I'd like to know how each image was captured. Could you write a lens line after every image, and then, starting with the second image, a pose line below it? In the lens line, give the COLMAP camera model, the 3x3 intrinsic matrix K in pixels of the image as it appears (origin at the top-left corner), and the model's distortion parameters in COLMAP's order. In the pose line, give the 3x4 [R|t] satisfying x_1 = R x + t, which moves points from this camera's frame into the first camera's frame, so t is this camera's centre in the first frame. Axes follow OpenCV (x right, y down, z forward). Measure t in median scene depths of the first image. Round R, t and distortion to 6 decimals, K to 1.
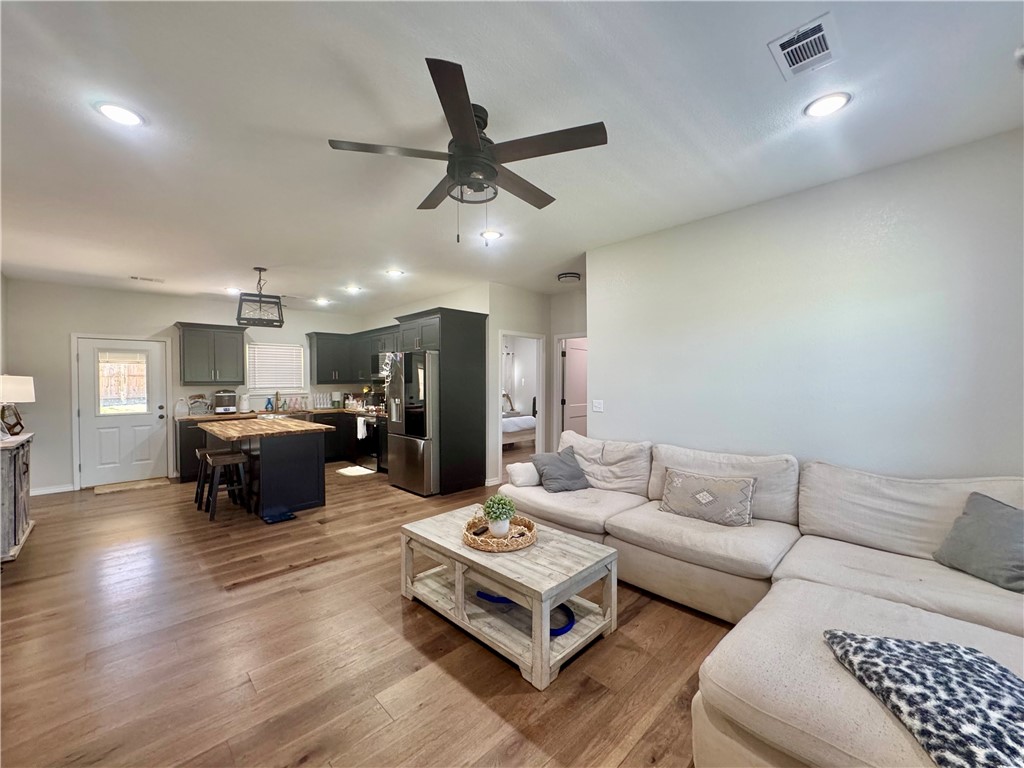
lens RADIAL K [[415.4, 0, 512.0], [0, 415.4, 384.0], [0, 0, 1]] dist [-0.002186, 0.002011]
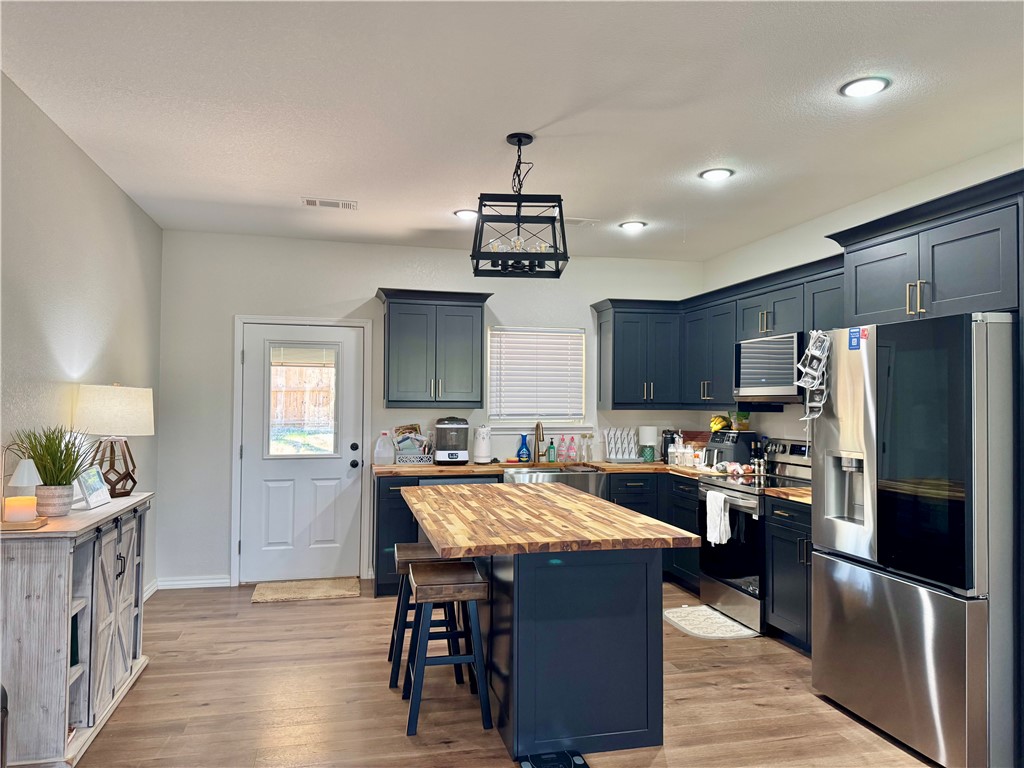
lens RADIAL K [[724.1, 0, 512.0], [0, 724.1, 384.0], [0, 0, 1]] dist [0.132583, -0.192772]
pose [[0.862075, 0.001943, -0.506778, -0.174606], [-0.018978, 0.999415, -0.028452, -0.003130], [0.506426, 0.034145, 0.861607, 0.268573]]
